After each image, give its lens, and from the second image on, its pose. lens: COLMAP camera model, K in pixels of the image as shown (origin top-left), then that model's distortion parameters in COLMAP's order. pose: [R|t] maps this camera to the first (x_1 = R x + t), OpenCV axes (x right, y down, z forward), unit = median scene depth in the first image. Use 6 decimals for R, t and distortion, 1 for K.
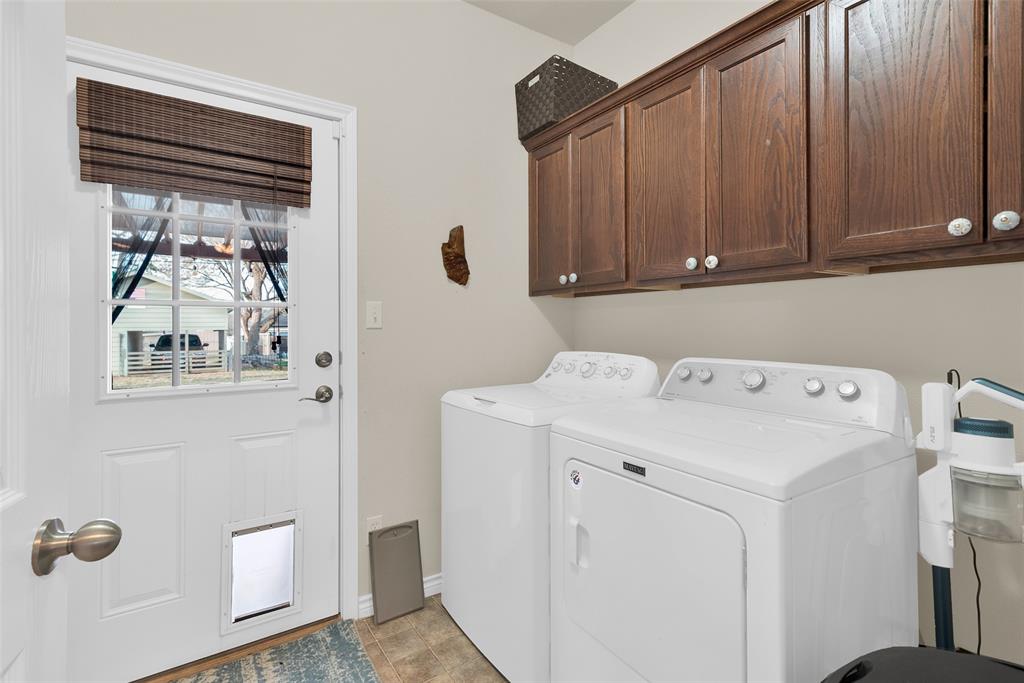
lens RADIAL K [[488.1, 0, 507.2], [0, 488.1, 324.6], [0, 0, 1]] dist [-0.002568, -0.000316]
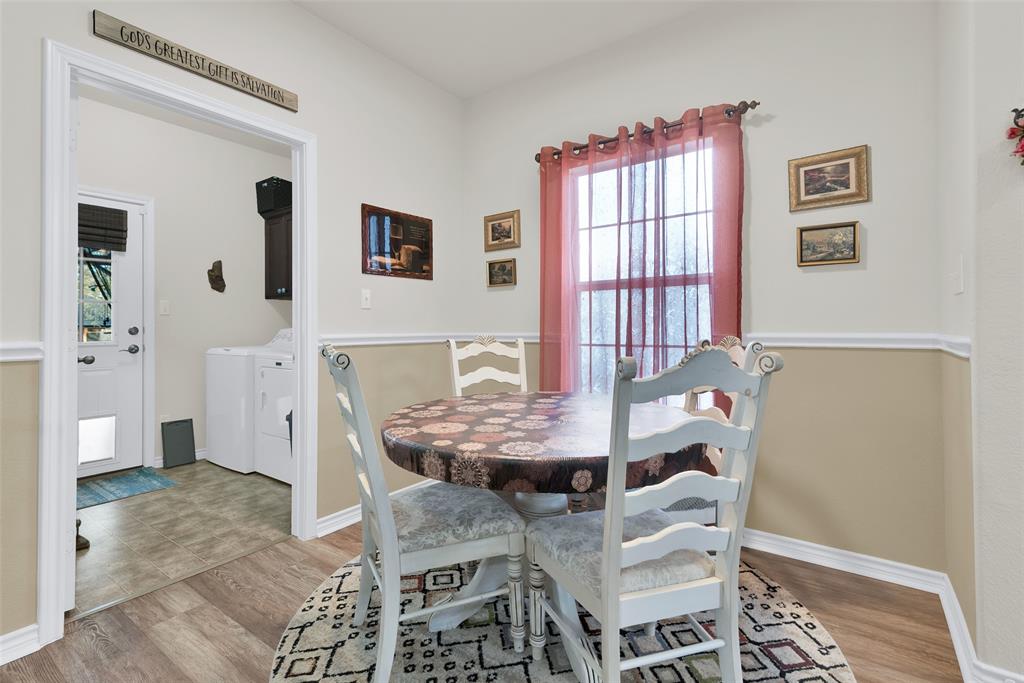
lens RADIAL K [[488.1, 0, 507.2], [0, 488.1, 324.6], [0, 0, 1]] dist [-0.002568, -0.000316]
pose [[0.936278, 0.001347, 0.351257, 0.309586], [-0.000360, 0.999996, -0.002873, 0.051203], [-0.351260, 0.002563, 0.936275, -1.247401]]
